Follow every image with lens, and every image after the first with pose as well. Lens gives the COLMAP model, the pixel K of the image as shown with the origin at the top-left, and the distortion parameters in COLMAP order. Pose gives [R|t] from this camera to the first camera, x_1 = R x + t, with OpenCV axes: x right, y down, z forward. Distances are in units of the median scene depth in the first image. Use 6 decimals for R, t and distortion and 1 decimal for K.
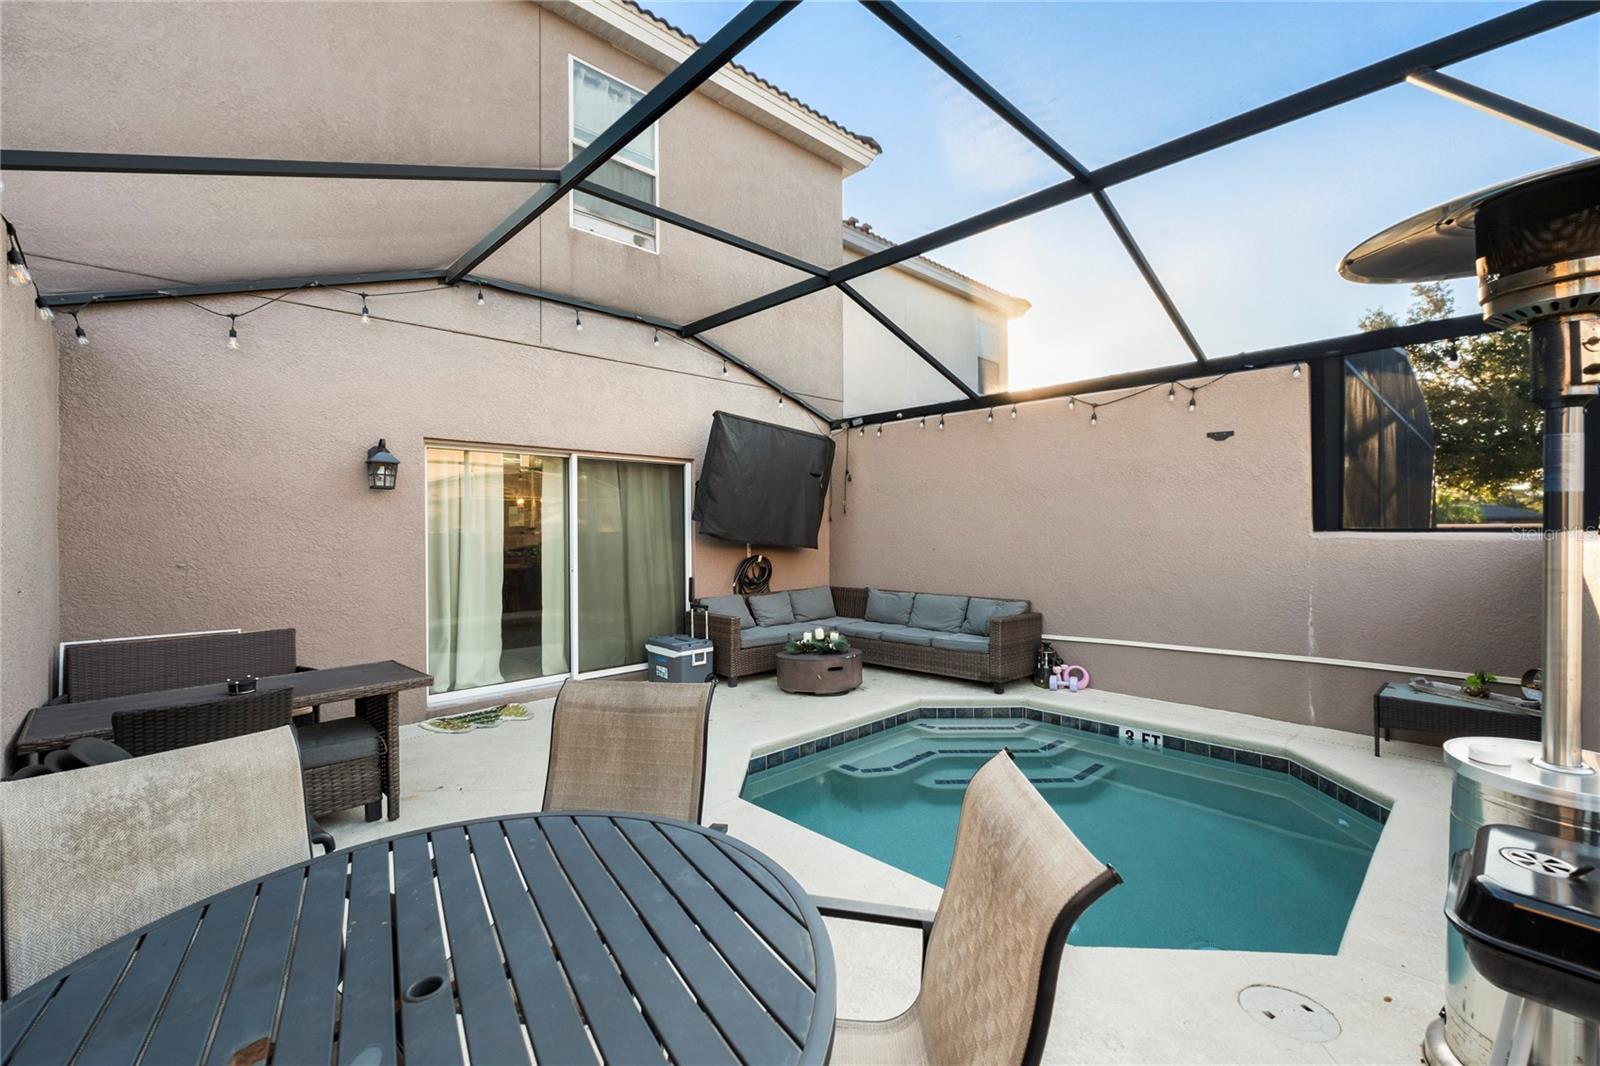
lens RADIAL K [[698.8, 0, 800.0], [0, 698.8, 533.0], [0, 0, 1]] dist [-0.002381, -0.000159]
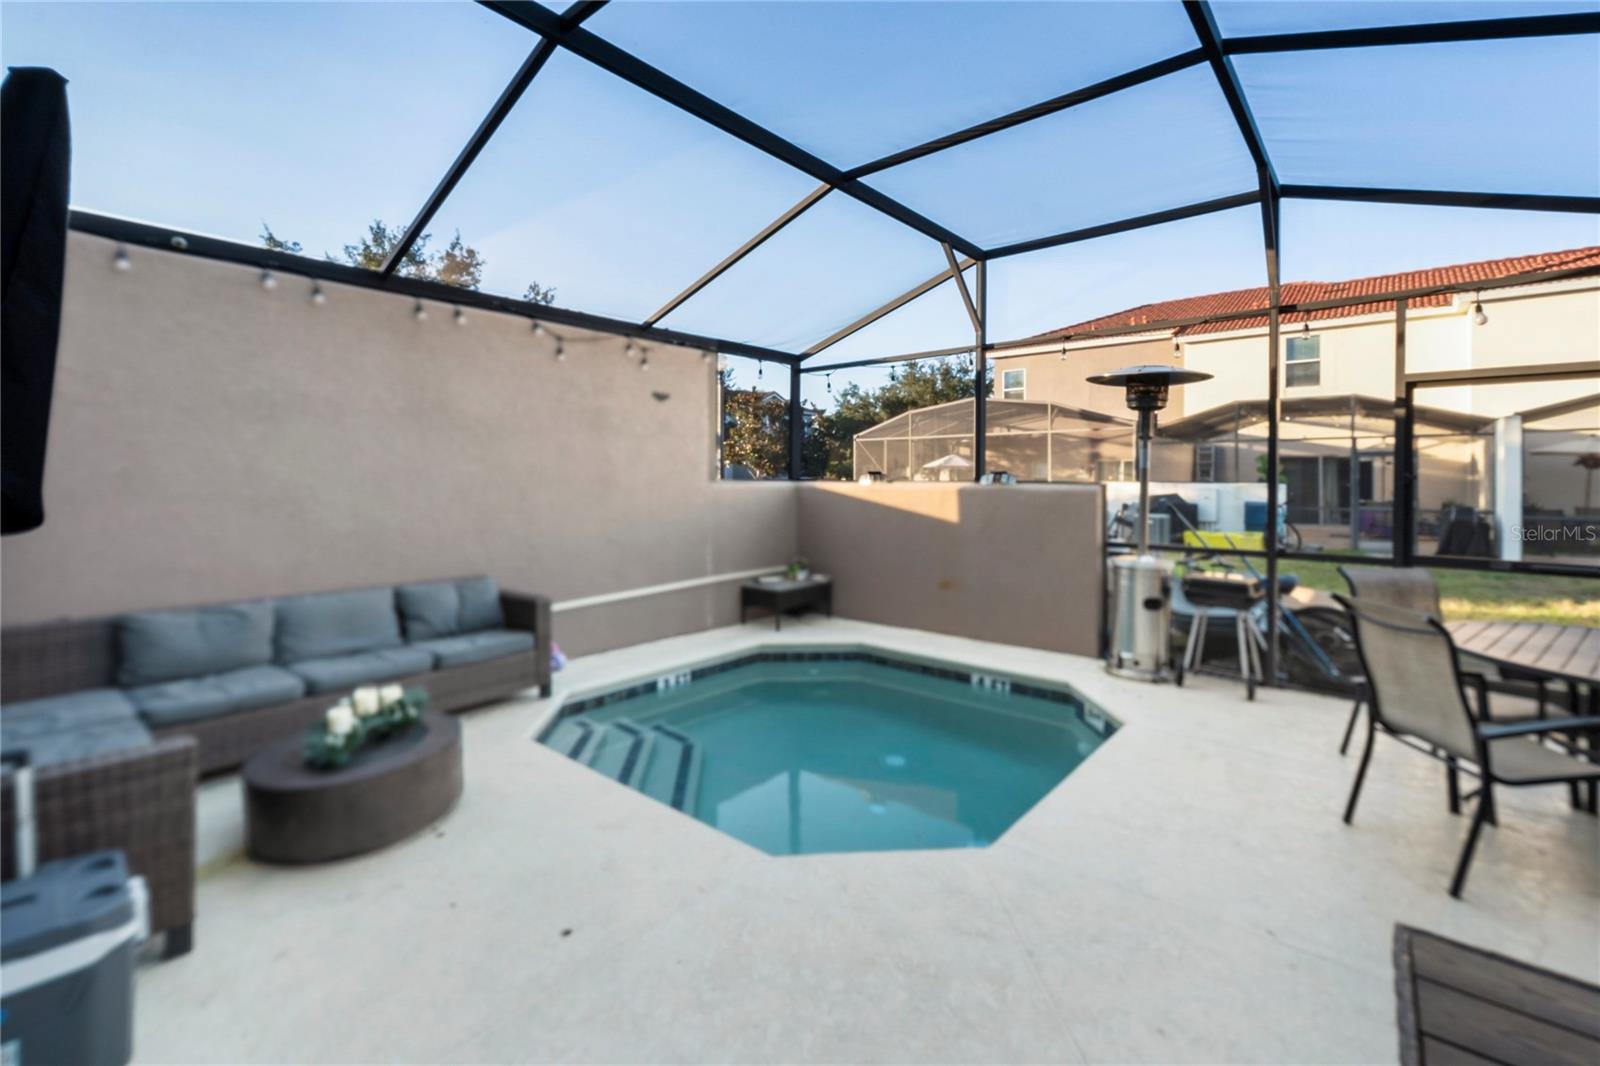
lens RADIAL K [[698.8, 0, 800.0], [0, 698.8, 533.0], [0, 0, 1]] dist [-0.002381, -0.000159]
pose [[-0.087688, -0.072957, 0.993473, -0.492411], [0.006423, 0.997252, 0.073801, -0.004152], [-0.996127, 0.012852, -0.086978, 0.804519]]
